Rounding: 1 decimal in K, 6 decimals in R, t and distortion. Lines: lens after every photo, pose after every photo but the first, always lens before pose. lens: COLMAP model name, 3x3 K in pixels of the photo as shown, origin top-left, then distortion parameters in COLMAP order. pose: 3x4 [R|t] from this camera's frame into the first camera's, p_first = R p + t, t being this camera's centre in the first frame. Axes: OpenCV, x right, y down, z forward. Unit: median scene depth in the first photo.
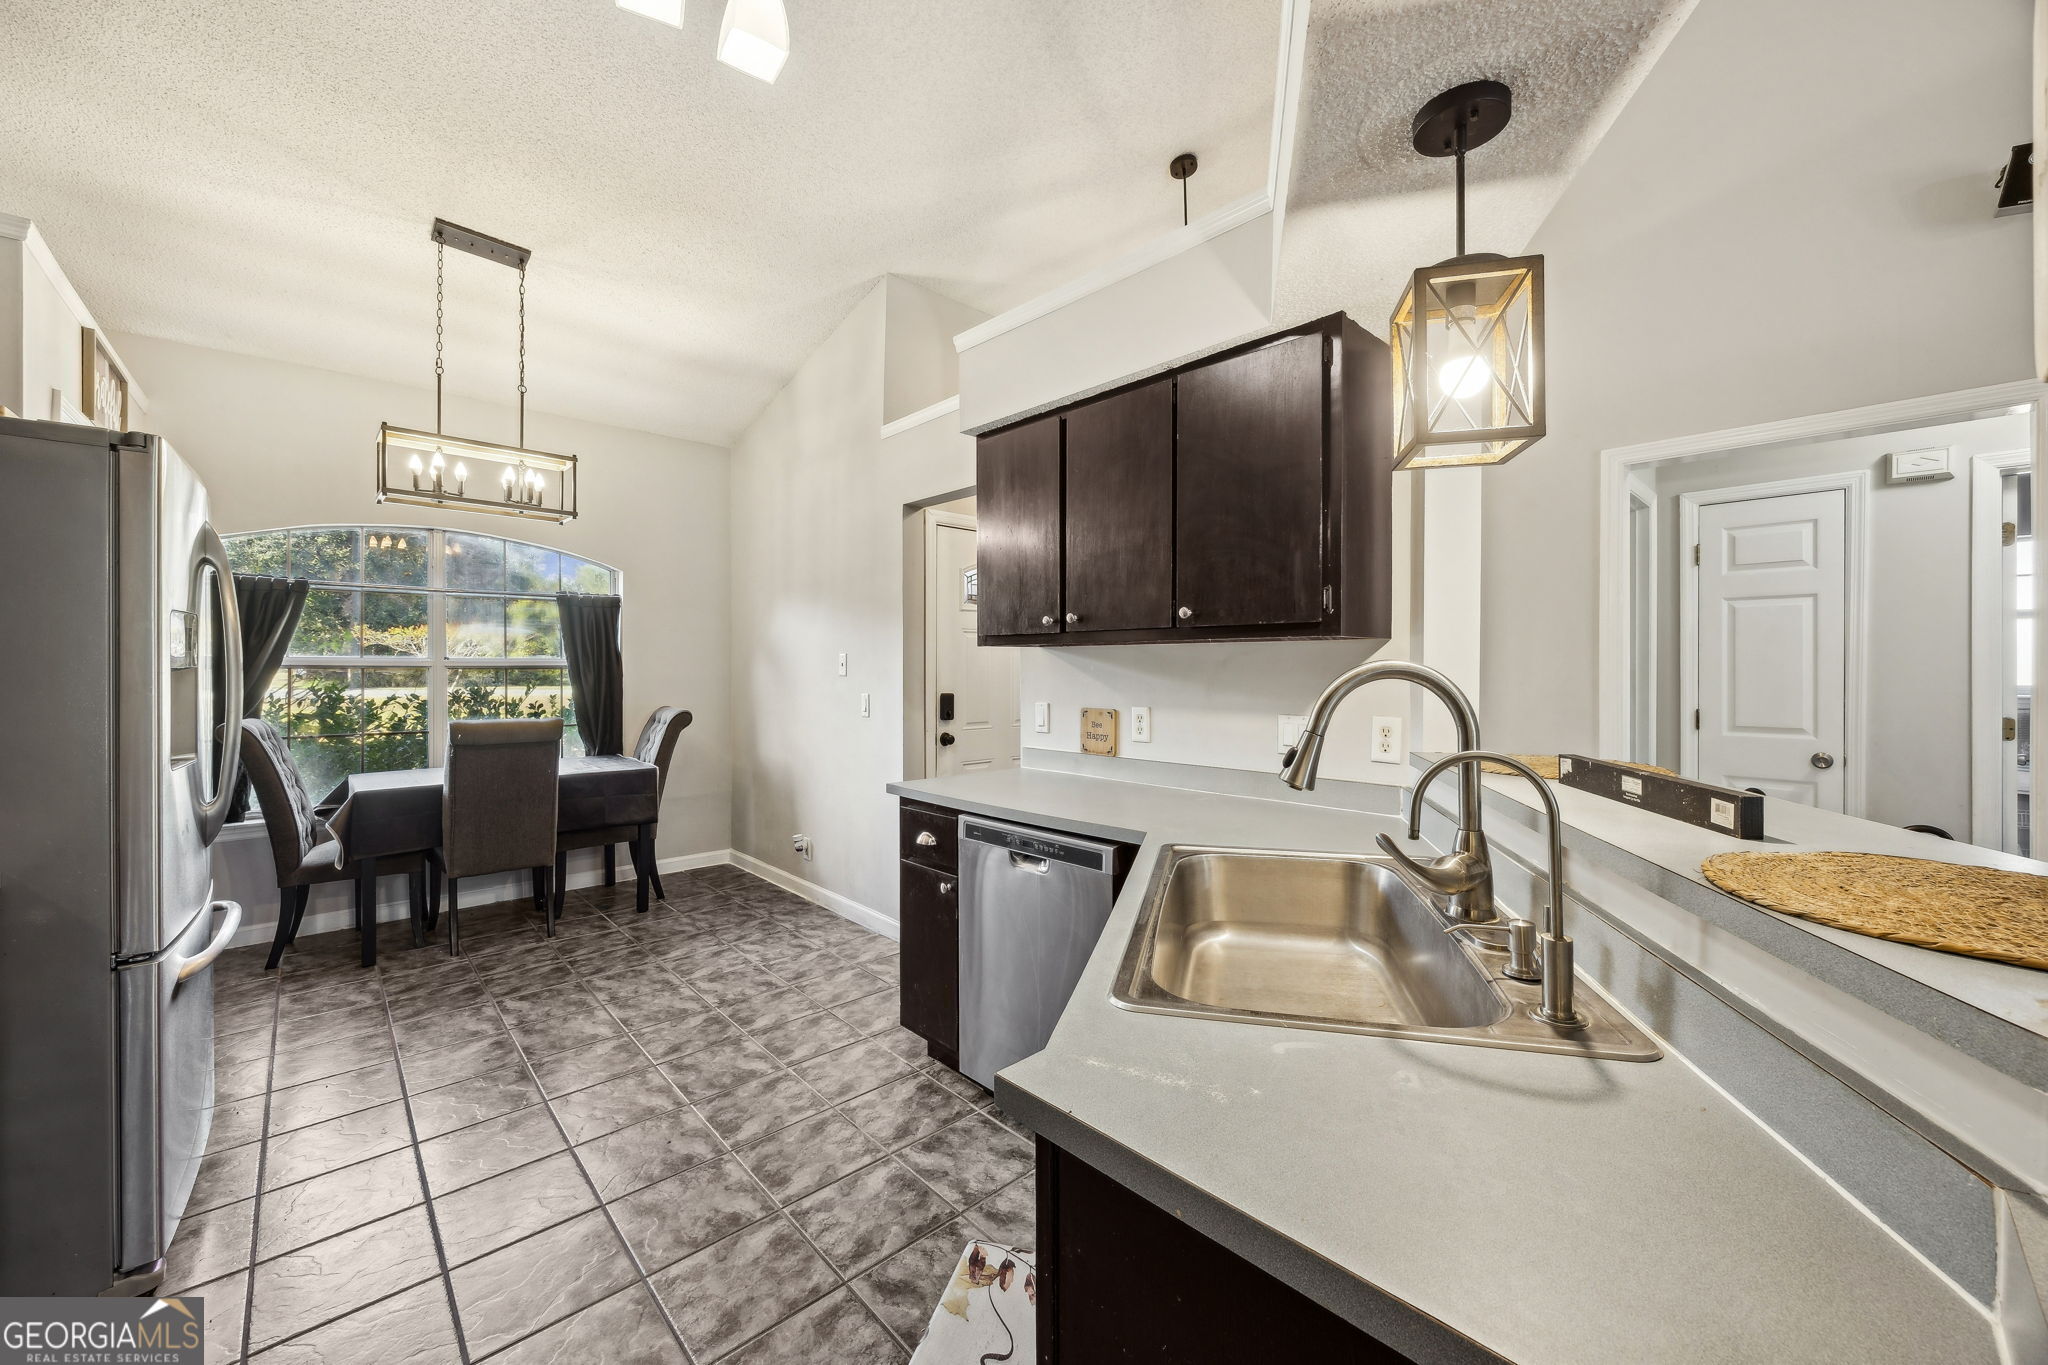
lens RADIAL K [[788.4, 0, 1025.5], [0, 788.4, 672.6], [0, 0, 1]] dist [0.000787, -0.000515]
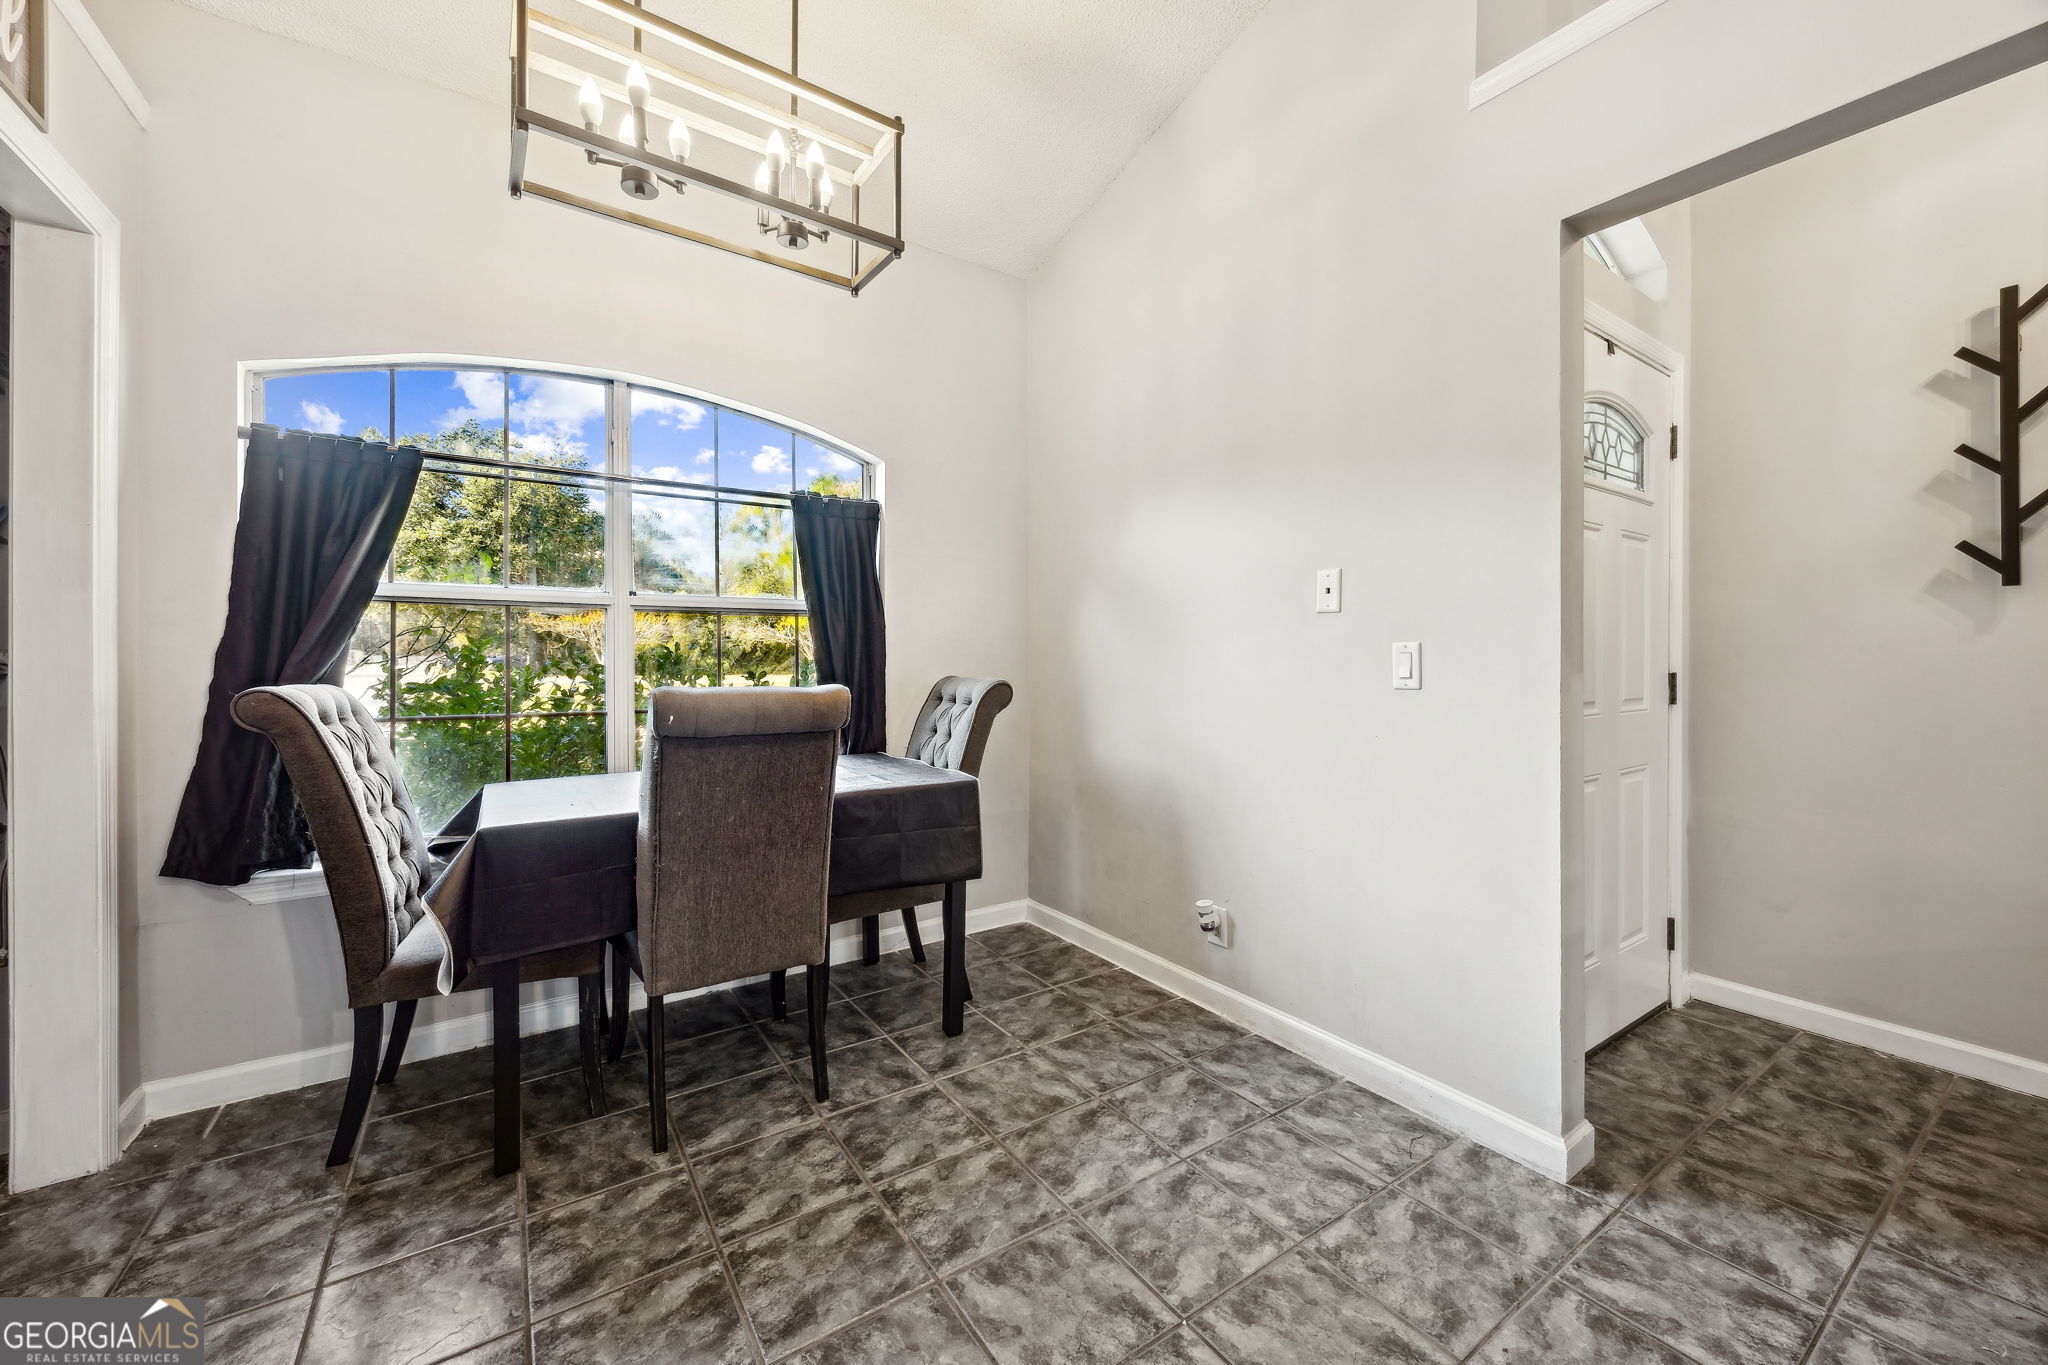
lens RADIAL K [[788.4, 0, 1026.8], [0, 788.4, 668.6], [0, 0, 1]] dist [0.000787, -0.000515]
pose [[0.989651, -0.000240, -0.143494, -0.391844], [0.001035, 0.999985, 0.005468, 0.042586], [0.143490, -0.005560, 0.989636, 0.500119]]
